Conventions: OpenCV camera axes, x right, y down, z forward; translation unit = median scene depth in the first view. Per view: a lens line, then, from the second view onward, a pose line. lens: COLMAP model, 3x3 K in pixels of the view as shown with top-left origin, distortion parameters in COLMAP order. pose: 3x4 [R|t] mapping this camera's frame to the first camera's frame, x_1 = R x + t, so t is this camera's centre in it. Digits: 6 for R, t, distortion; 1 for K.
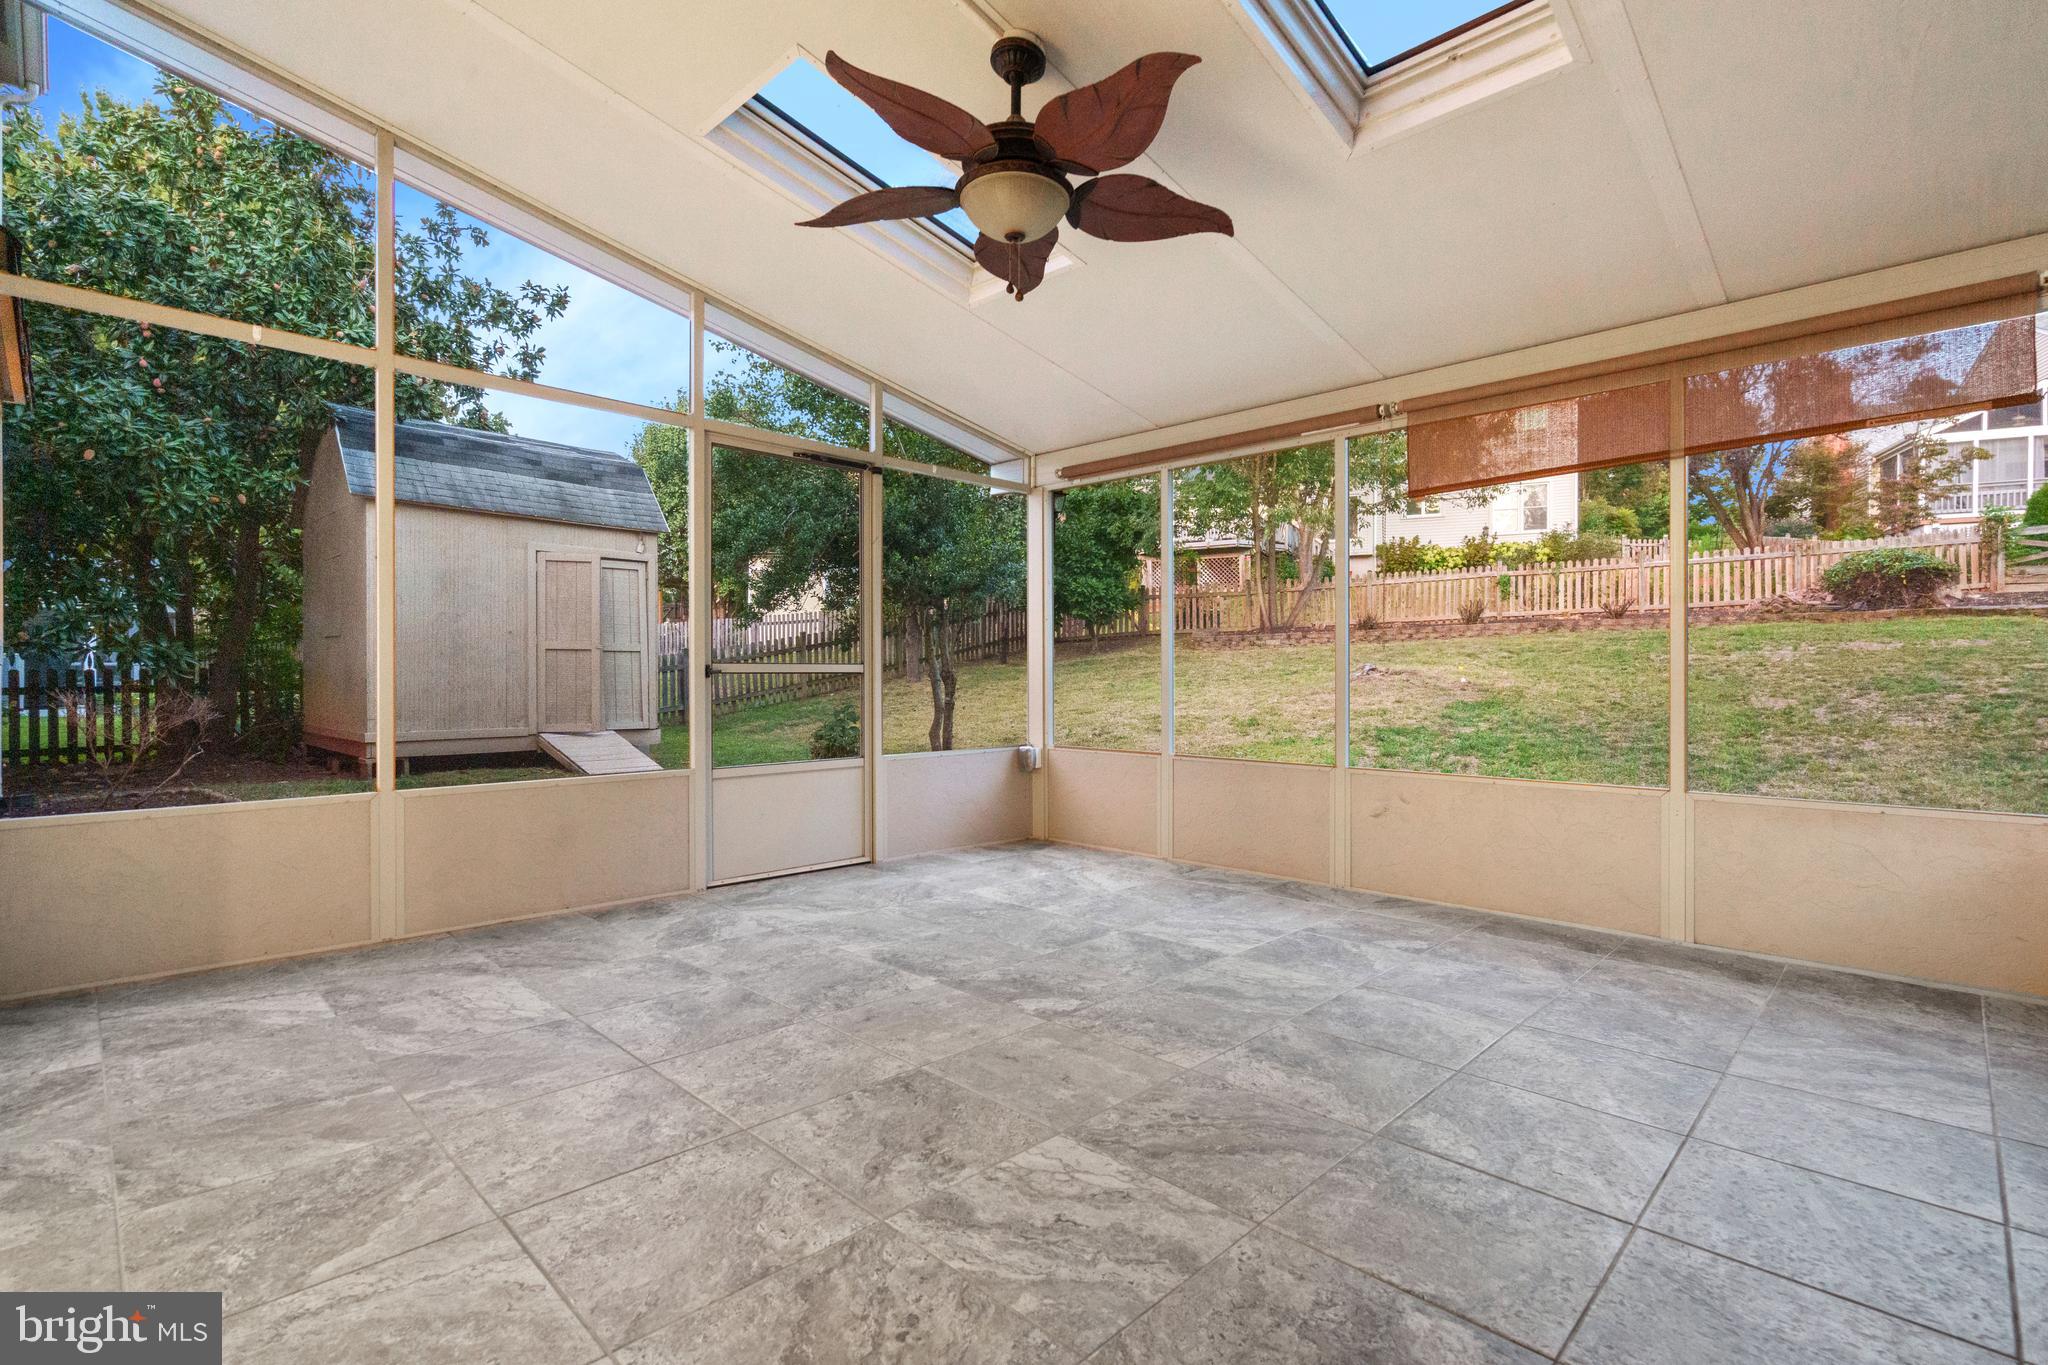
lens RADIAL K [[940.2, 0, 1023.4], [0, 940.2, 682.3], [0, 0, 1]] dist [0.000264, -0.000006]
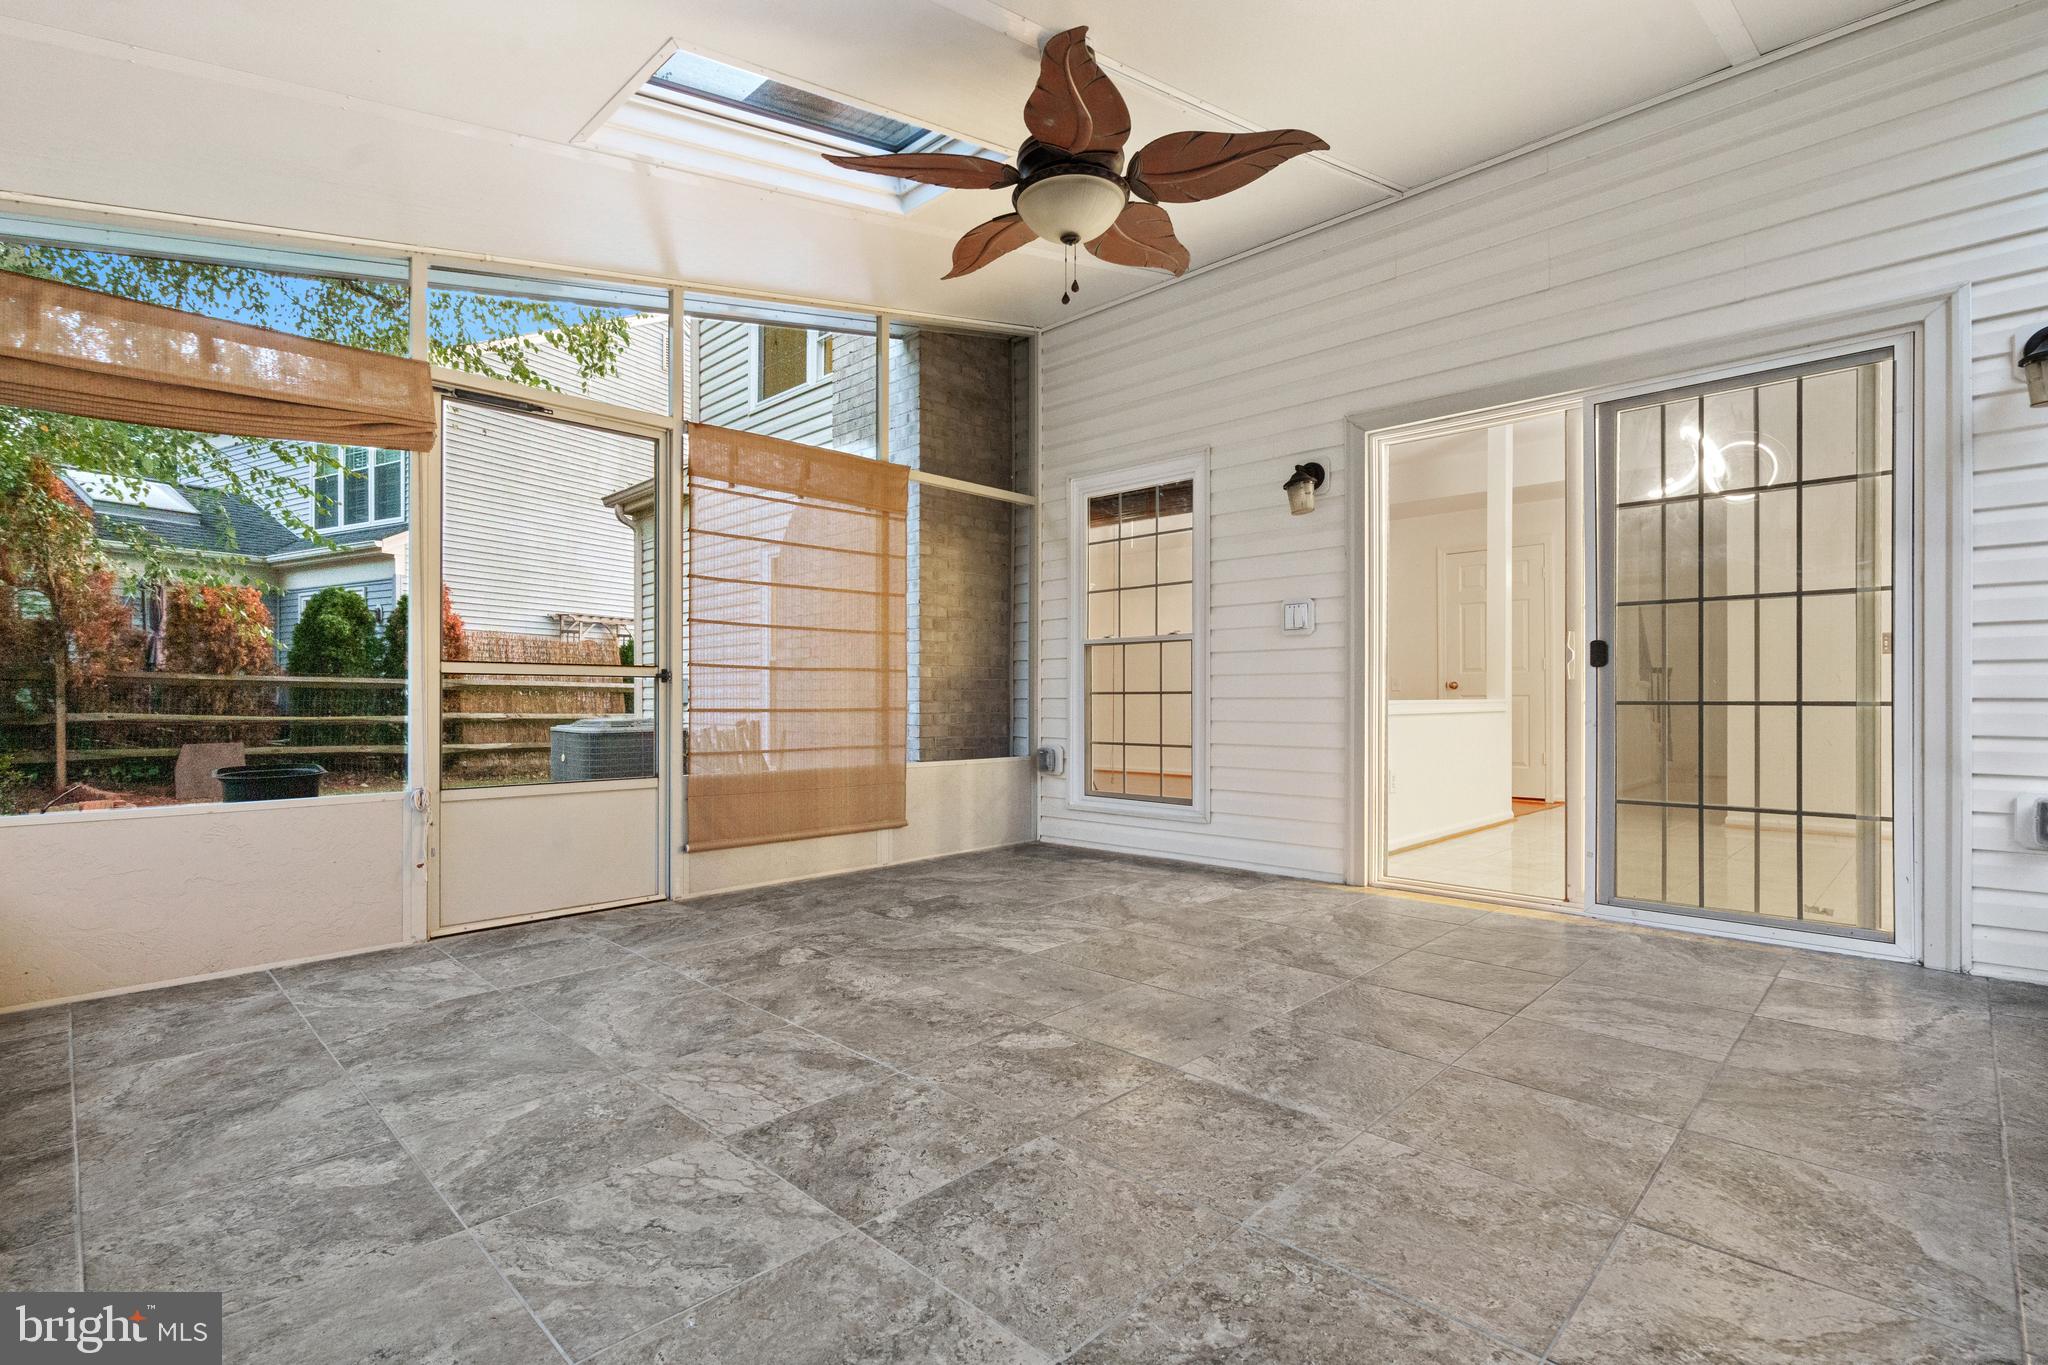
lens RADIAL K [[949.3, 0, 1024.6], [0, 949.3, 691.1], [0, 0, 1]] dist [0.017770, -0.000816]
pose [[-0.999991, -0.001309, -0.003917, 0.039031], [-0.001319, 0.999996, 0.002415, 0.011241], [0.003914, 0.002420, -0.999989, 1.839157]]
